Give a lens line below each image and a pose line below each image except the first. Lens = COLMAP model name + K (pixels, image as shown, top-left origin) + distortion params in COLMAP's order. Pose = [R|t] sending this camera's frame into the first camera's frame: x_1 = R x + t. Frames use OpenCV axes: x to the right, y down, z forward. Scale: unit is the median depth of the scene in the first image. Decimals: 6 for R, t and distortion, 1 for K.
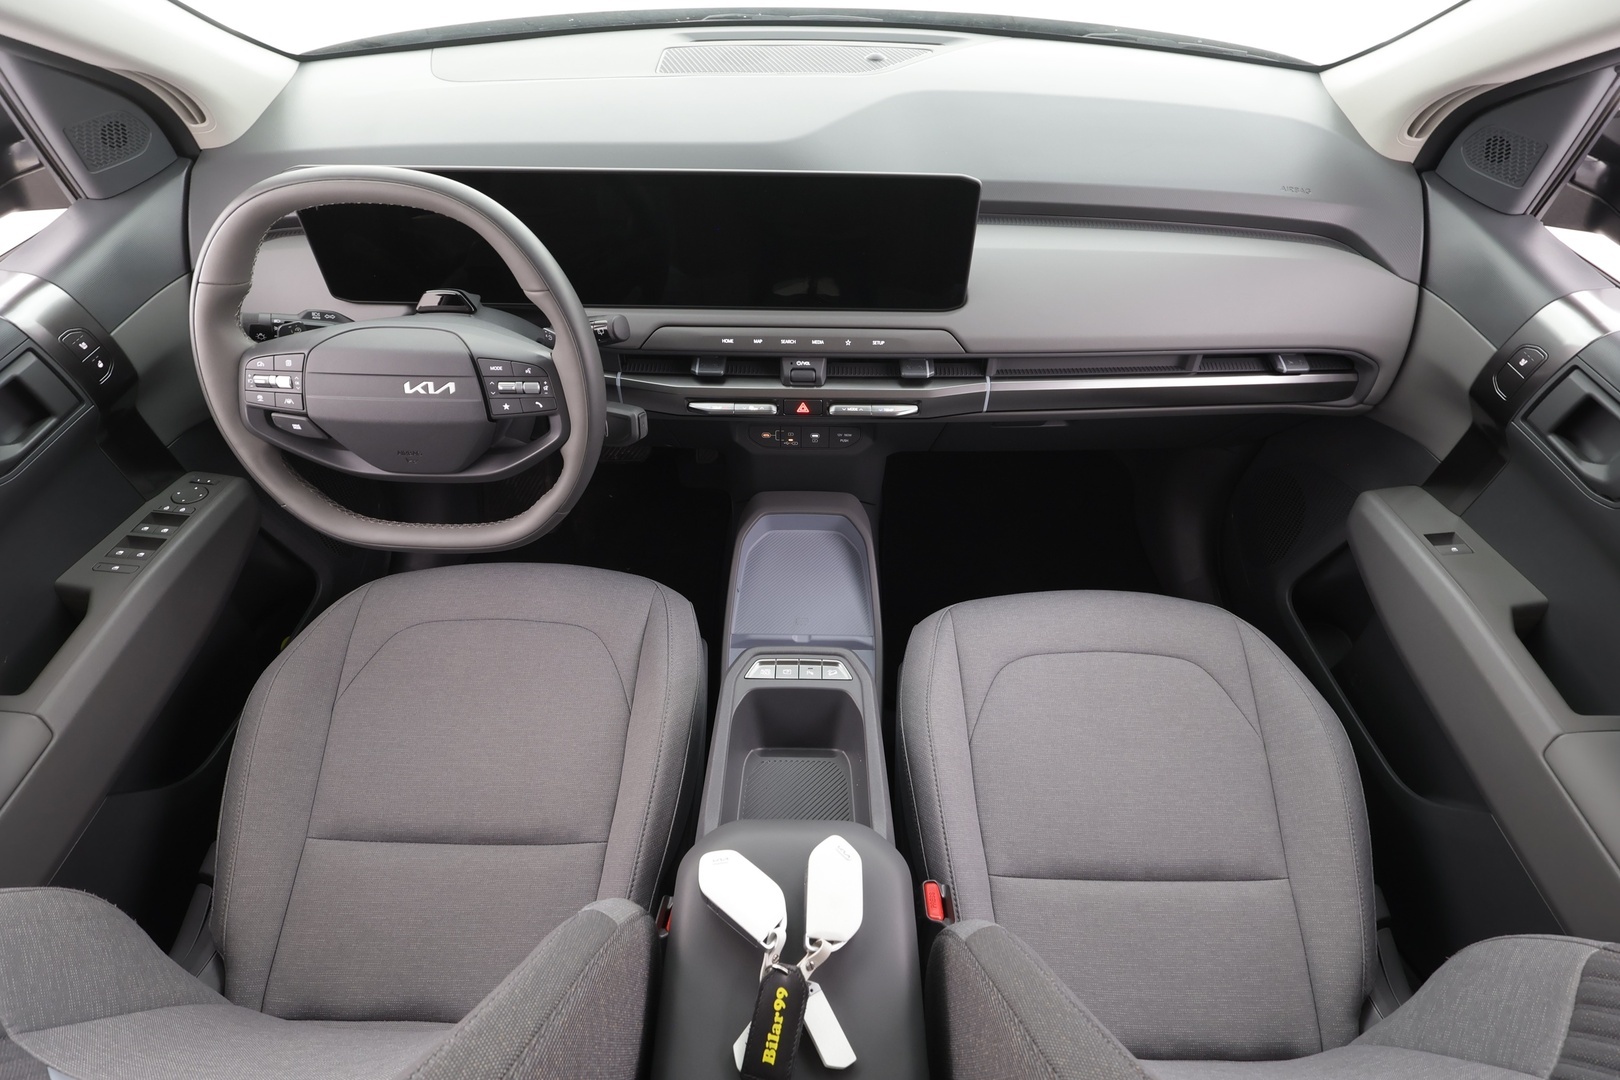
lens RADIAL K [[758.6, 0, 810.5], [0, 758.6, 547.8], [0, 0, 1]] dist [0.001788, 0.000464]
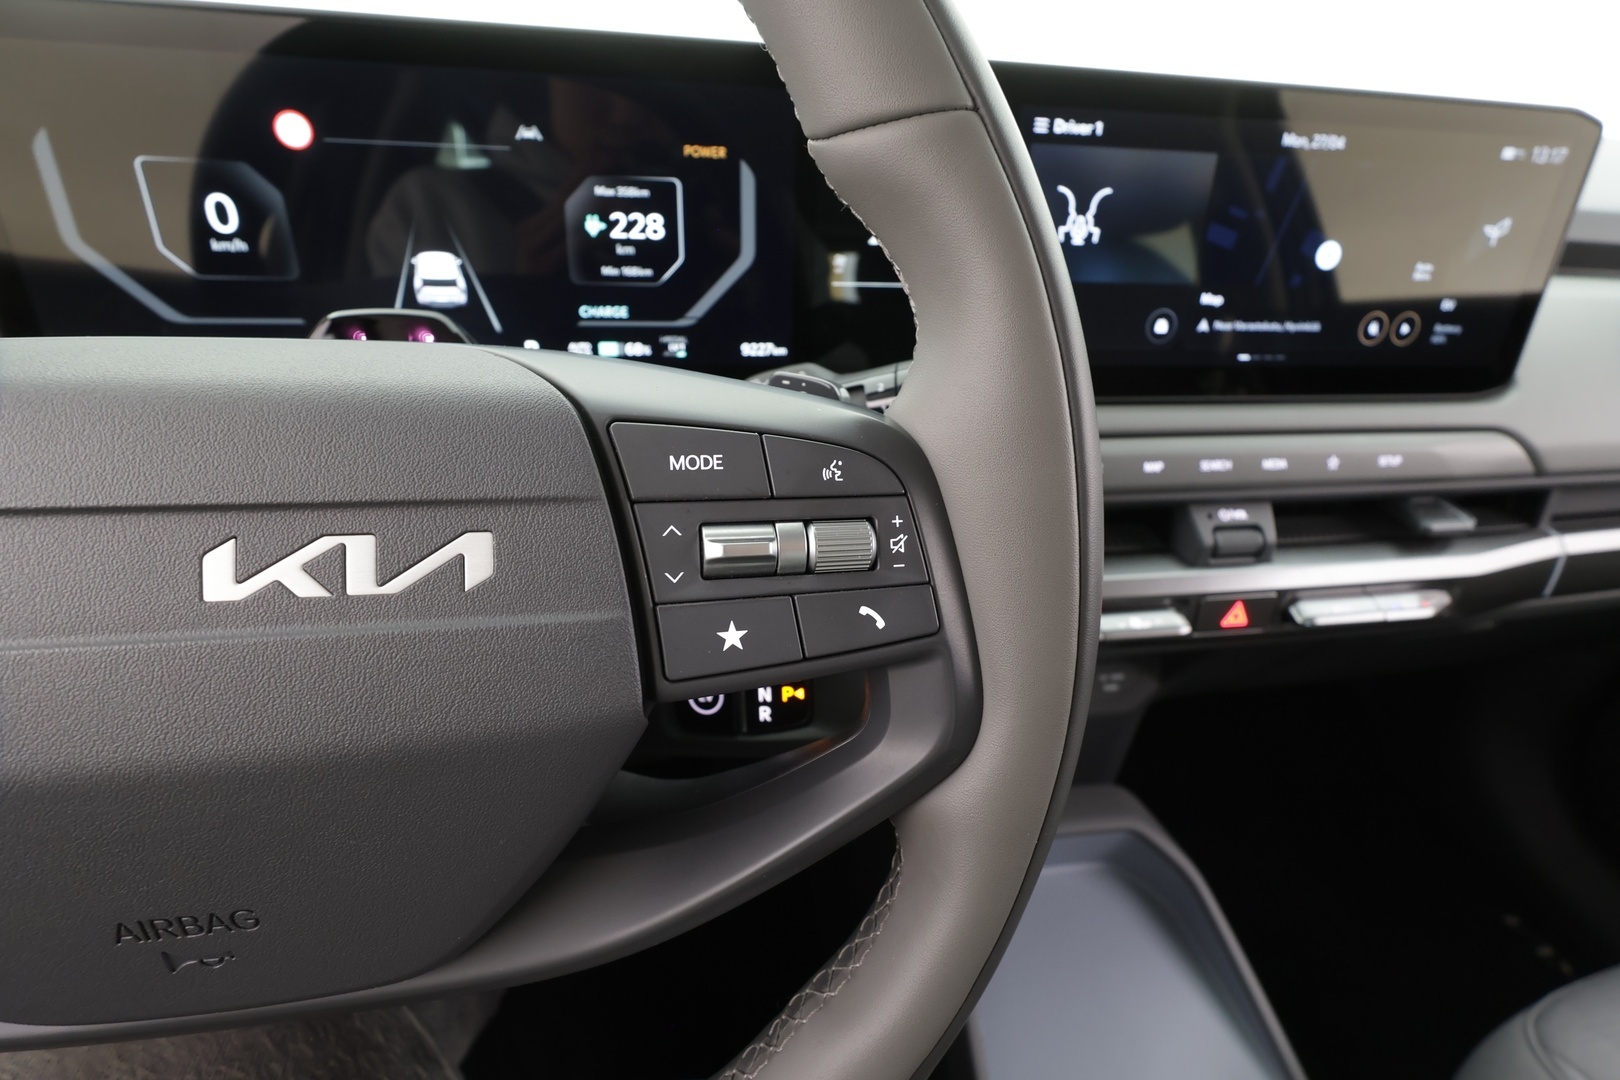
lens RADIAL K [[758.6, 0, 810.5], [0, 758.6, 547.8], [0, 0, 1]] dist [0.001788, 0.000464]
pose [[0.982558, -0.055761, 0.177401, -0.406714], [0.110929, 0.941415, -0.318485, -0.136721], [-0.149249, 0.332609, 0.931180, 0.774365]]
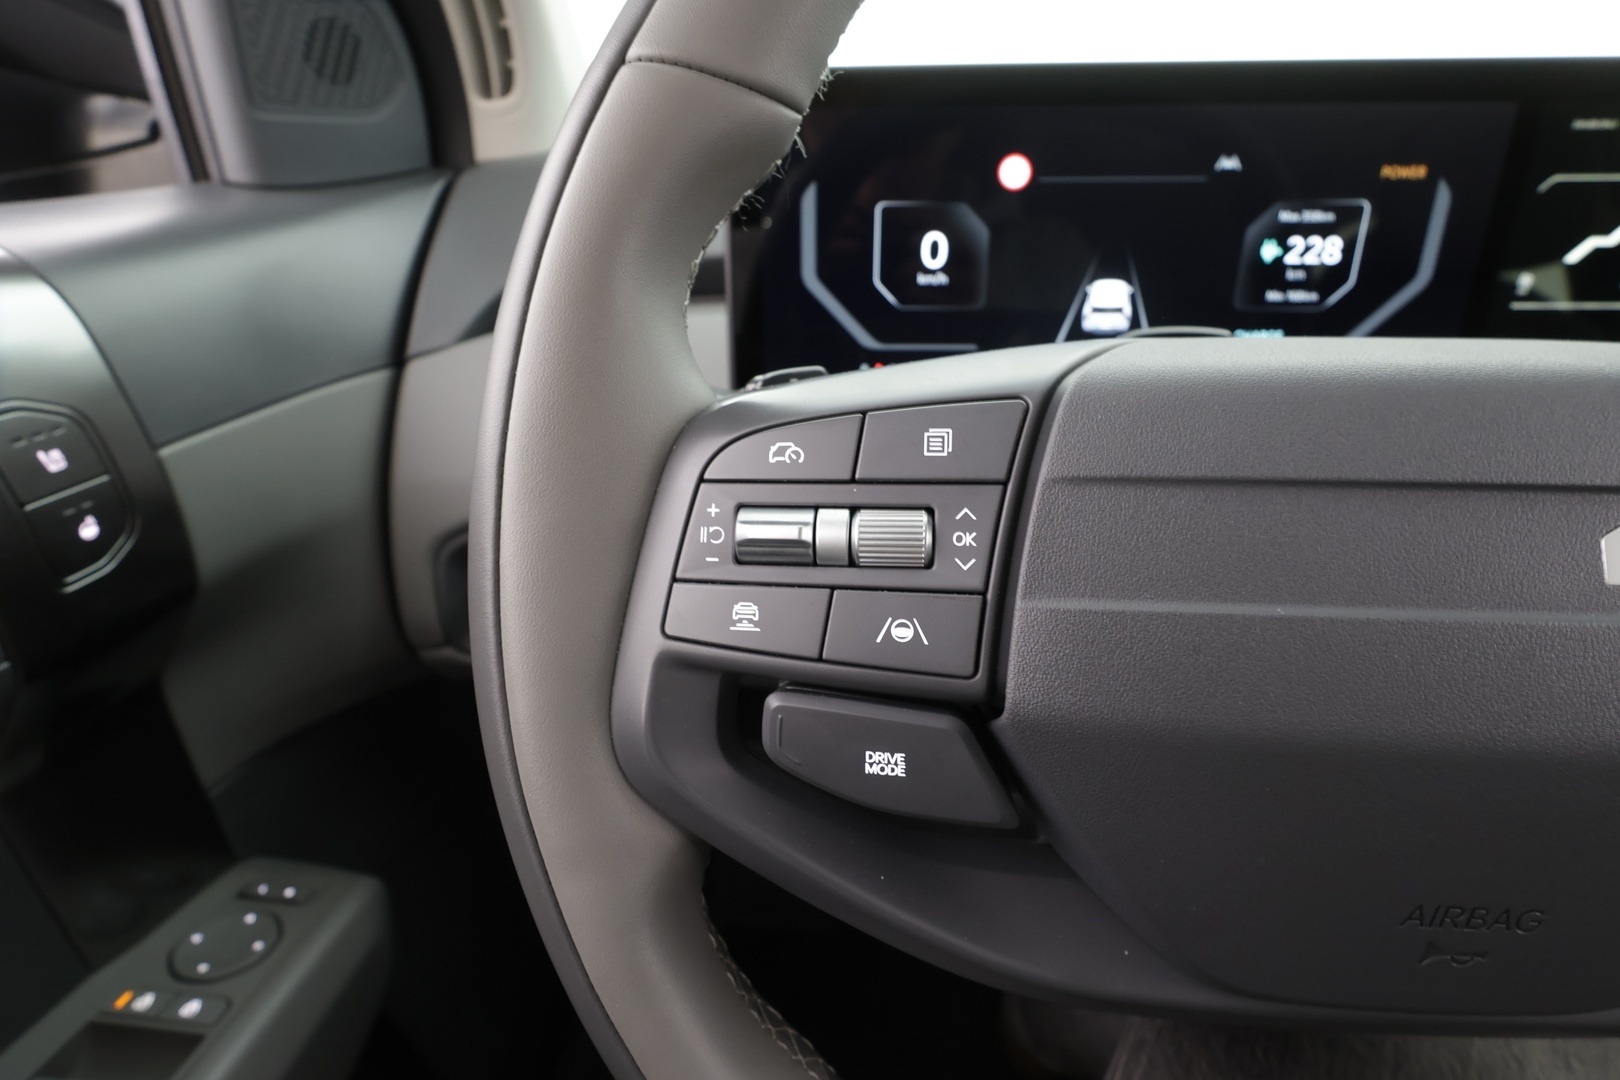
lens RADIAL K [[758.6, 0, 810.5], [0, 758.6, 547.8], [0, 0, 1]] dist [0.001788, 0.000464]
pose [[0.999219, 0.005346, -0.039145, -0.688498], [-0.020116, 0.921599, -0.387622, -0.133713], [0.034003, 0.388106, 0.920987, 0.794650]]
